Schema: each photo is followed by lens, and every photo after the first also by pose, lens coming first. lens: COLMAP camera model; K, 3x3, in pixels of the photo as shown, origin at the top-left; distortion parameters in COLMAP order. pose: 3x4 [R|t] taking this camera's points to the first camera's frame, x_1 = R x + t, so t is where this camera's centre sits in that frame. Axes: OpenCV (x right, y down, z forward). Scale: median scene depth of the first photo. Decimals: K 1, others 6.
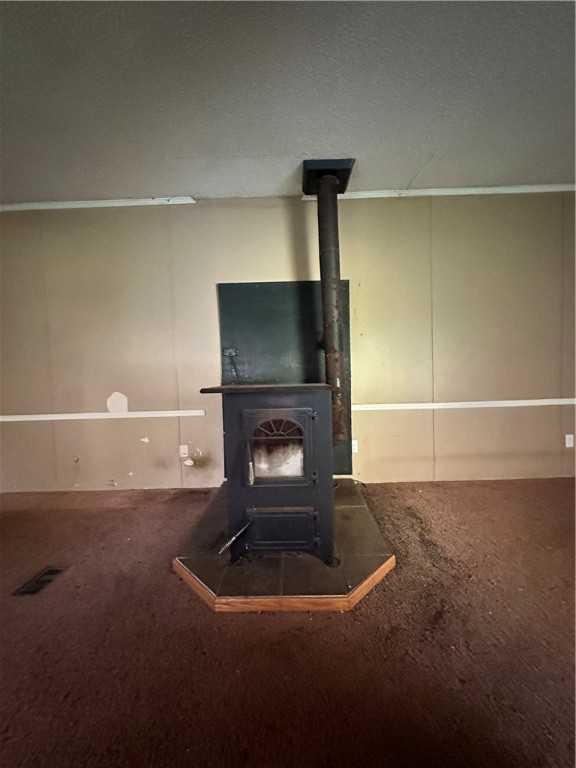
lens RADIAL K [[303.7, 0, 287.9], [0, 303.7, 383.7], [0, 0, 1]] dist [-0.001383, 0.000589]
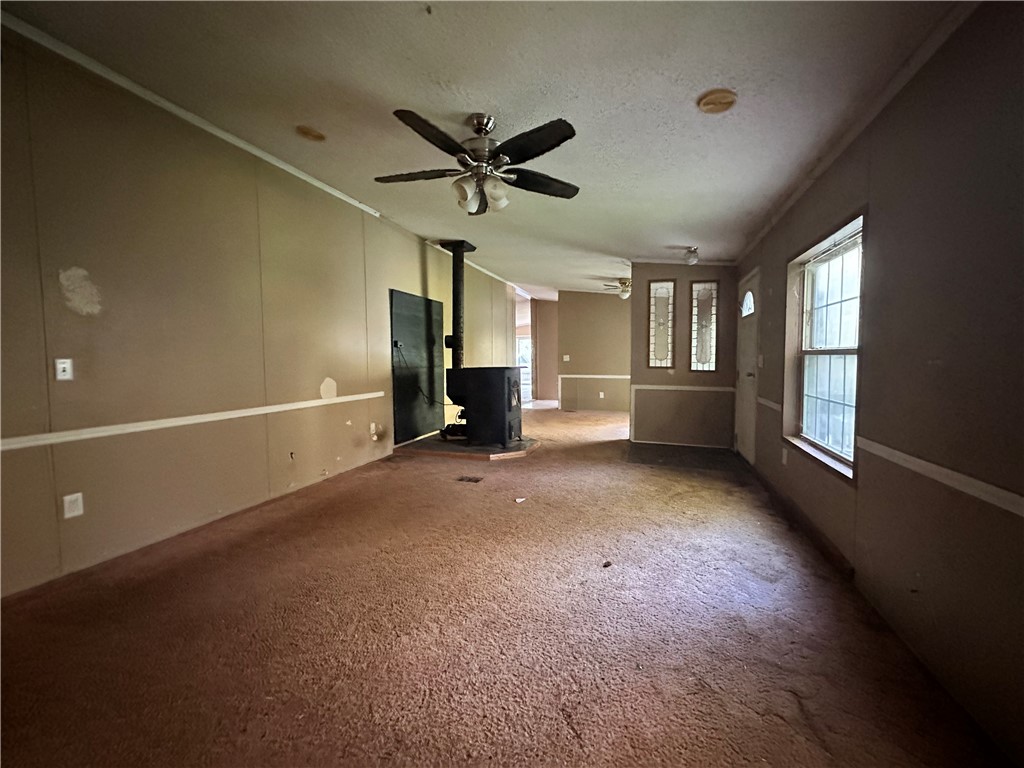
lens RADIAL K [[404.9, 0, 507.1], [0, 404.9, 380.6], [0, 0, 1]] dist [-0.001383, 0.000589]
pose [[0.318939, -0.024349, 0.947462, -1.616610], [0.041009, 0.999088, 0.011871, 0.045651], [-0.946888, 0.035068, 0.319647, 0.030752]]
